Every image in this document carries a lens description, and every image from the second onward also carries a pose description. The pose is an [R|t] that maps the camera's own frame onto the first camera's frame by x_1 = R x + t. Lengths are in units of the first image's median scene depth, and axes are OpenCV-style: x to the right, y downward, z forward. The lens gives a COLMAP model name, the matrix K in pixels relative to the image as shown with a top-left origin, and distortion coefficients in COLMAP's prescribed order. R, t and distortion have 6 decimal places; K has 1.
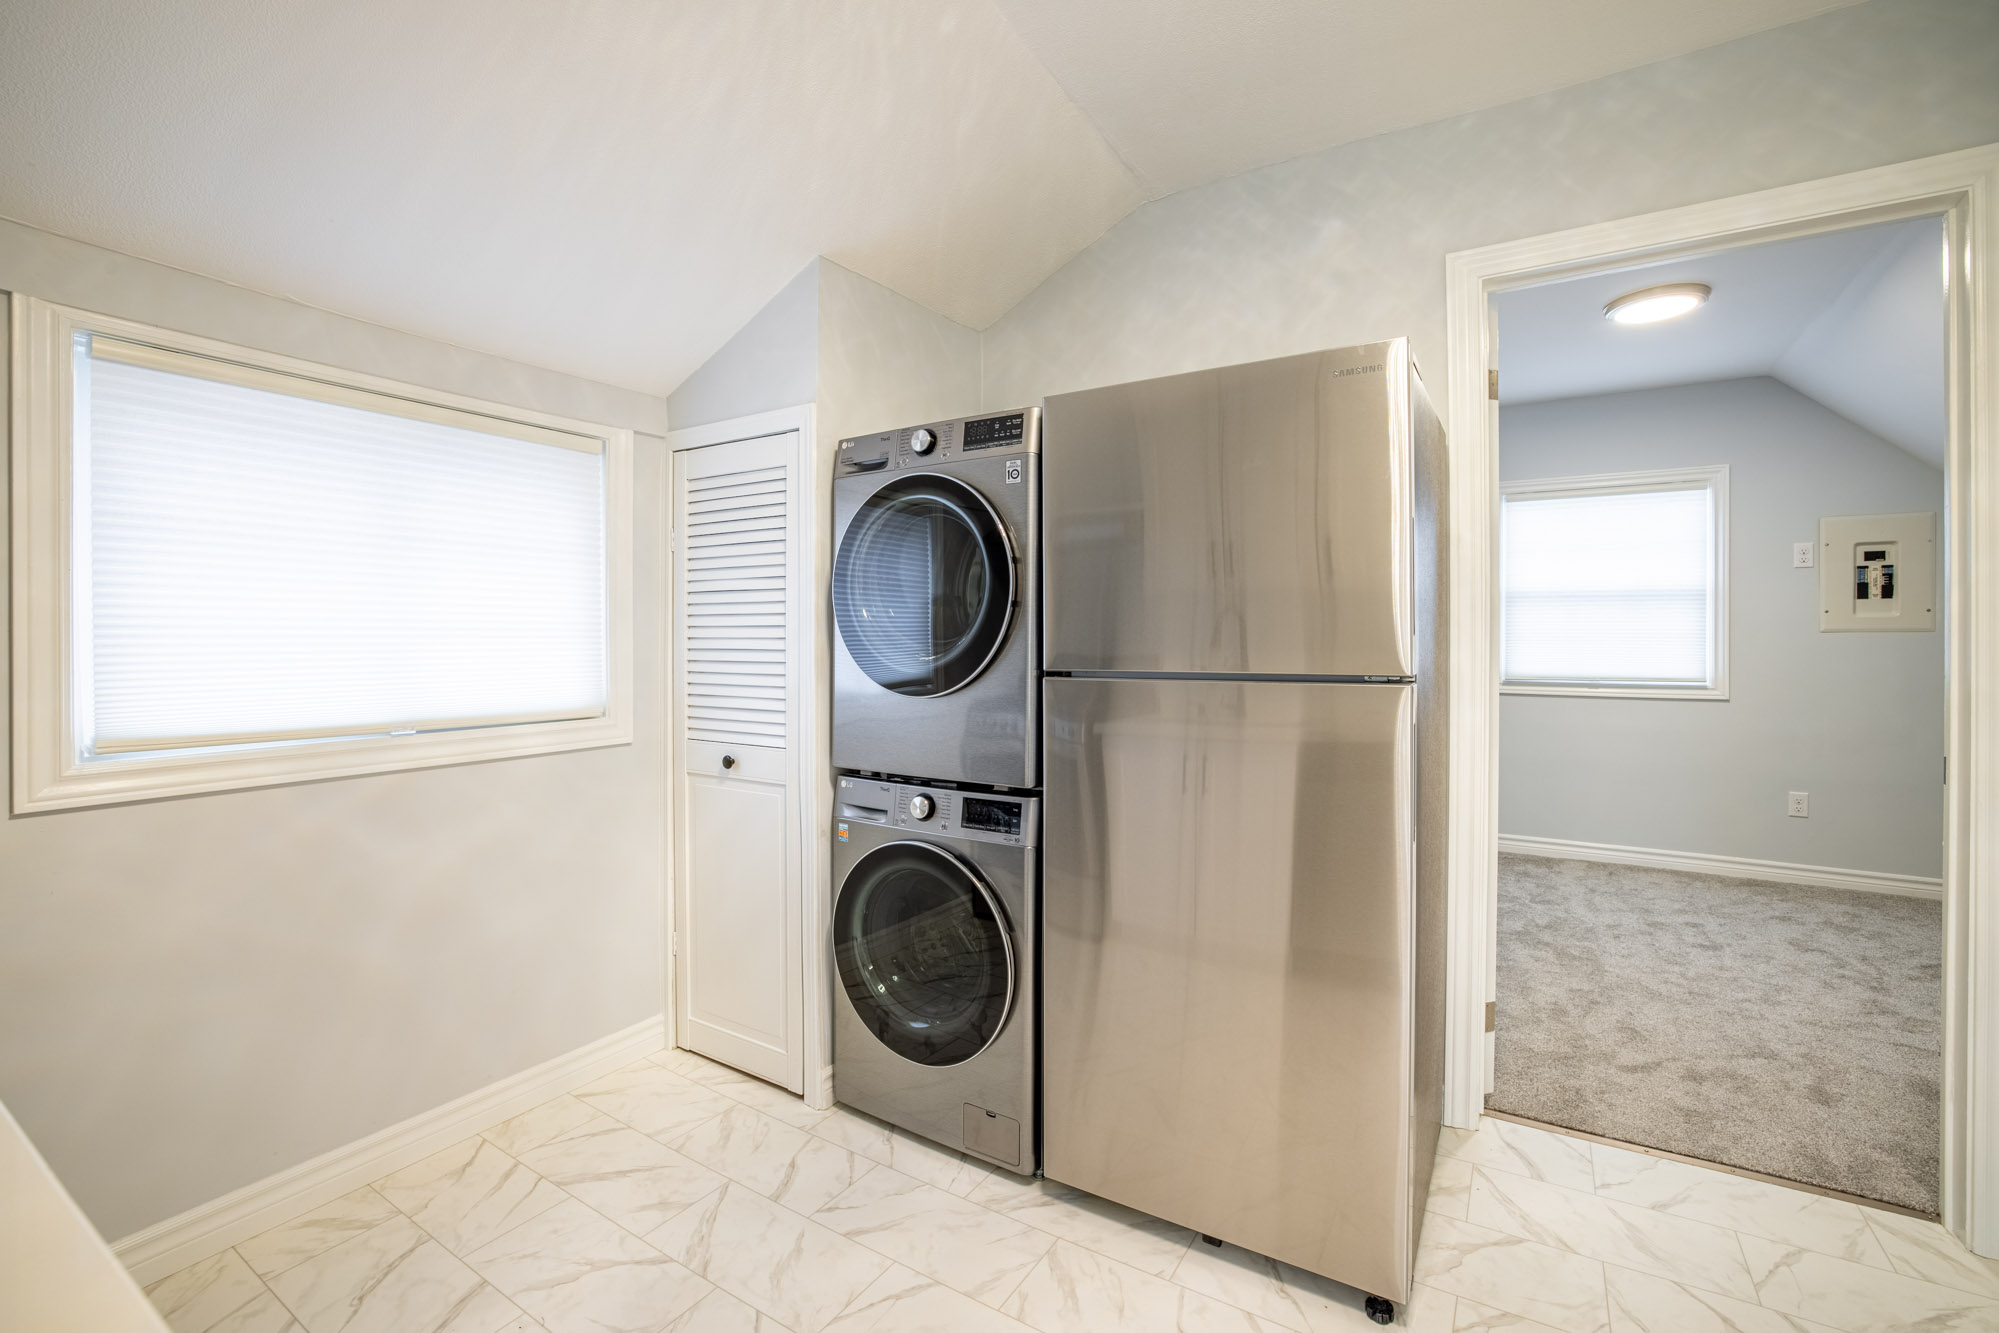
lens RADIAL K [[870.7, 0, 986.7], [0, 870.7, 643.7], [0, 0, 1]] dist [-0.049357, 0.017053]
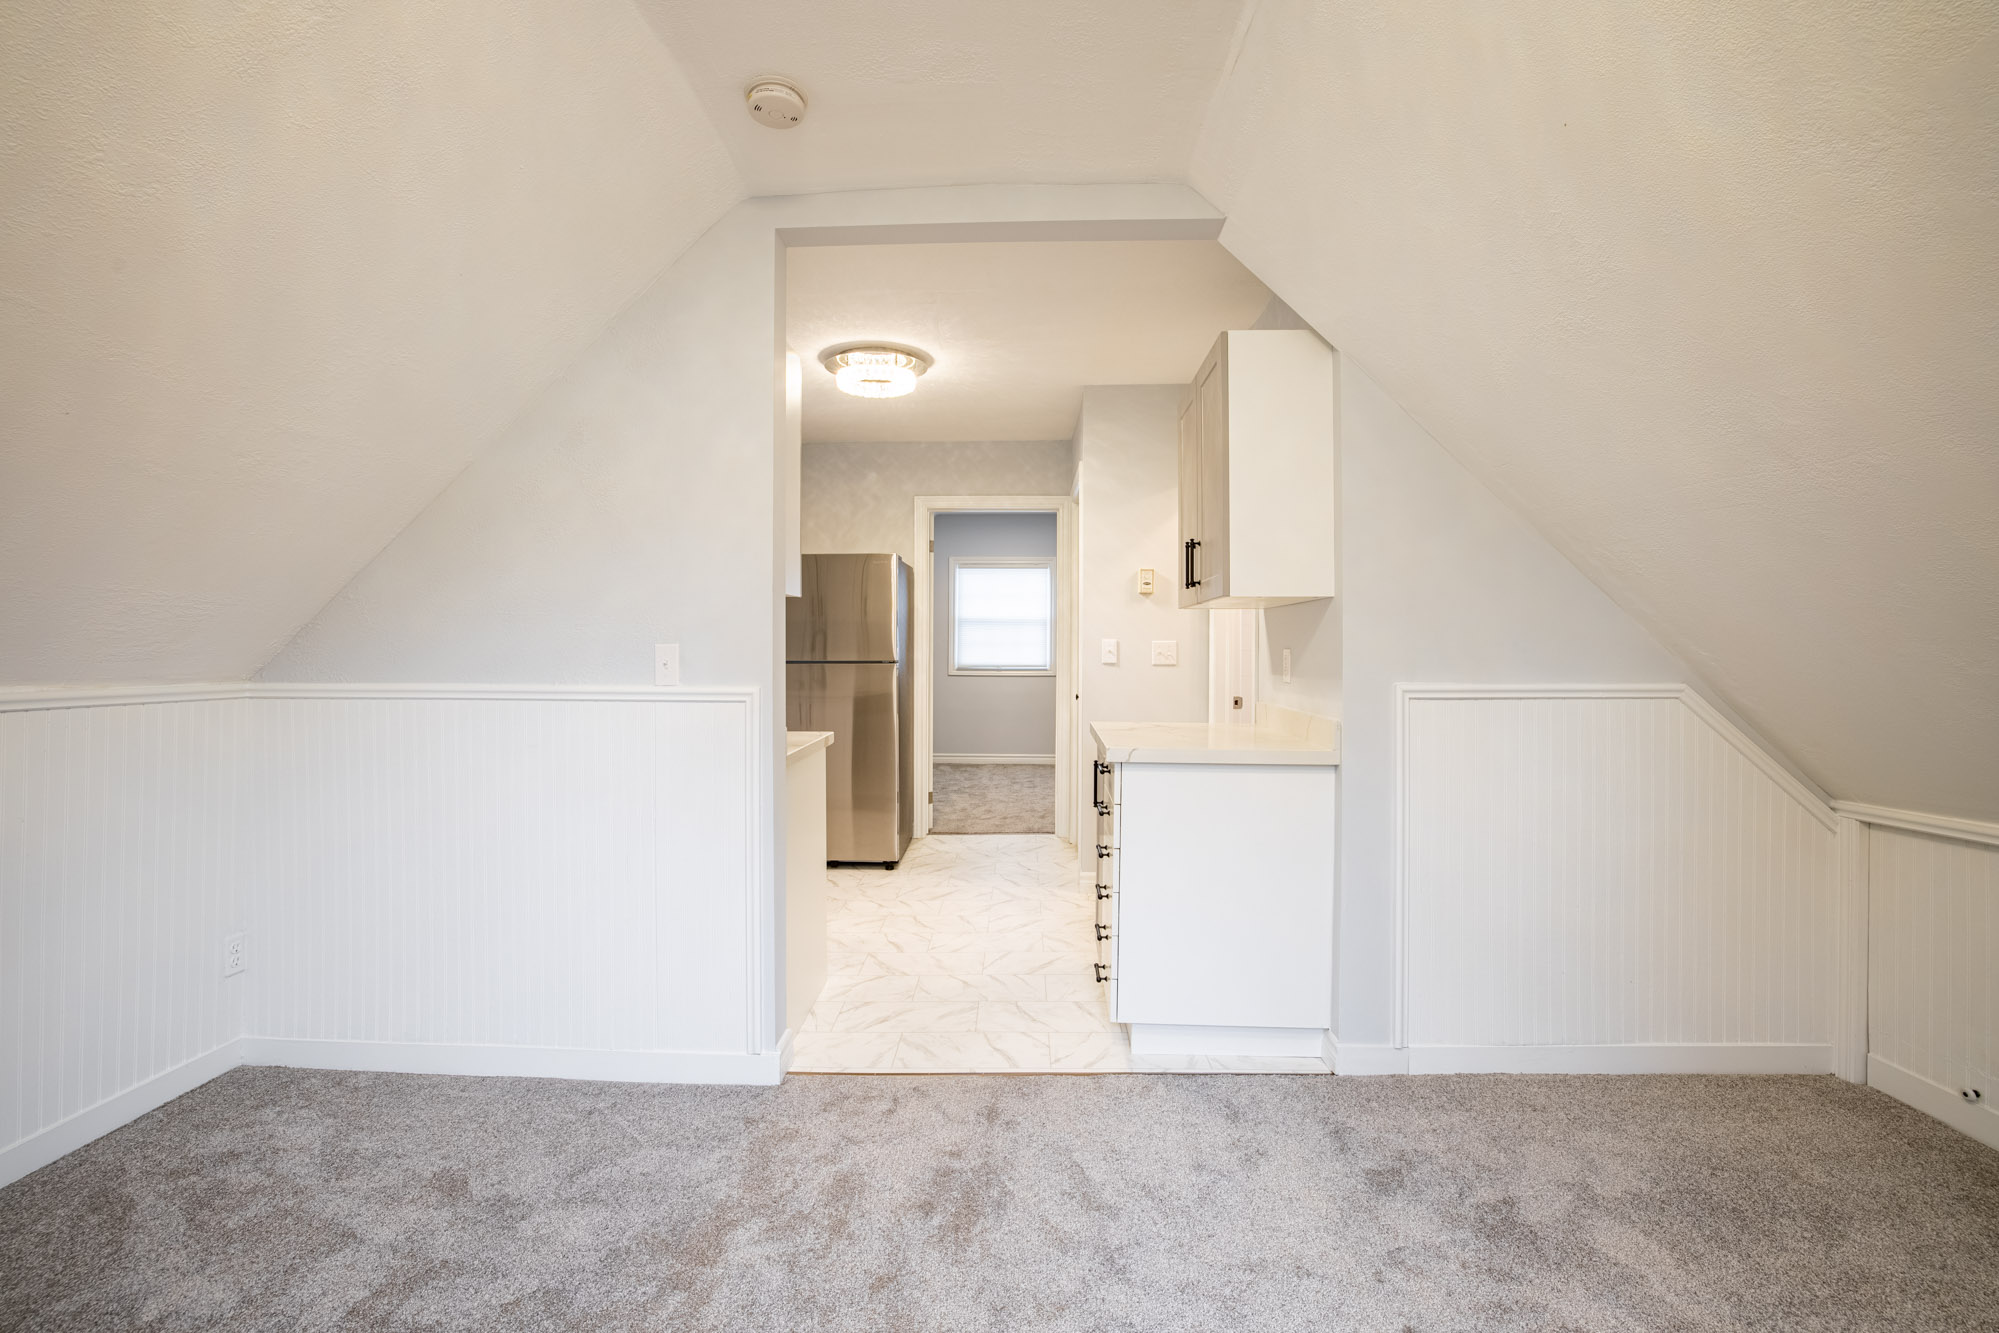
lens RADIAL K [[870.7, 0, 986.7], [0, 870.7, 643.7], [0, 0, 1]] dist [-0.049357, 0.017053]
pose [[0.863924, 0.004709, 0.503600, -0.592343], [-0.004504, 0.999989, -0.001623, -0.010049], [-0.503602, -0.000866, 0.863936, -1.378858]]
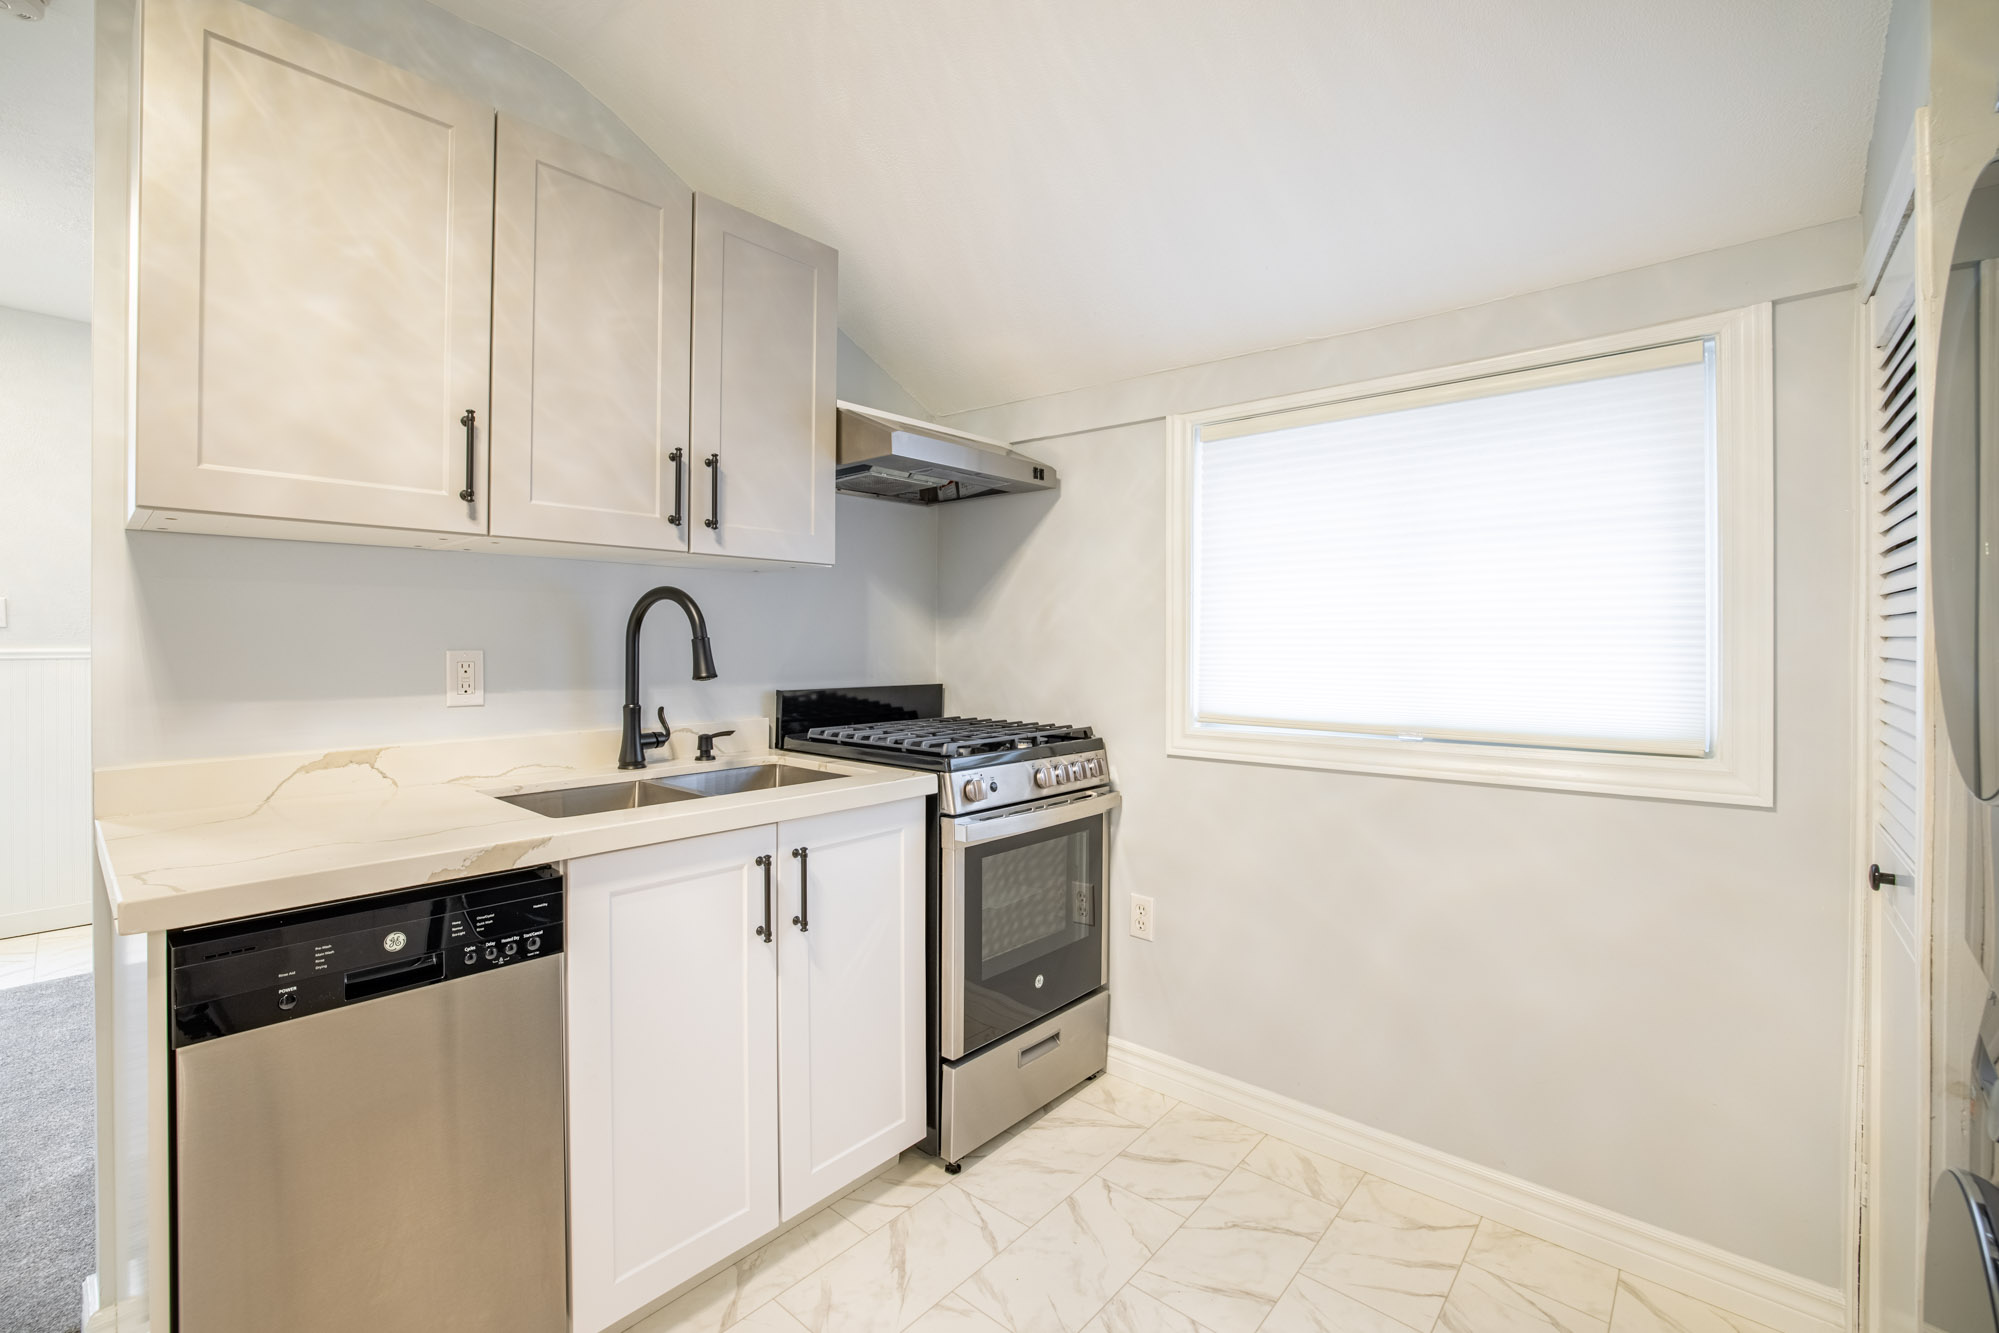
lens RADIAL K [[870.7, 0, 986.7], [0, 870.7, 643.7], [0, 0, 1]] dist [-0.049357, 0.017053]
pose [[-0.164318, 0.002706, -0.986404, 0.305351], [-0.005631, 0.999977, 0.003681, -0.002058], [0.986391, 0.006159, -0.164299, 0.602816]]
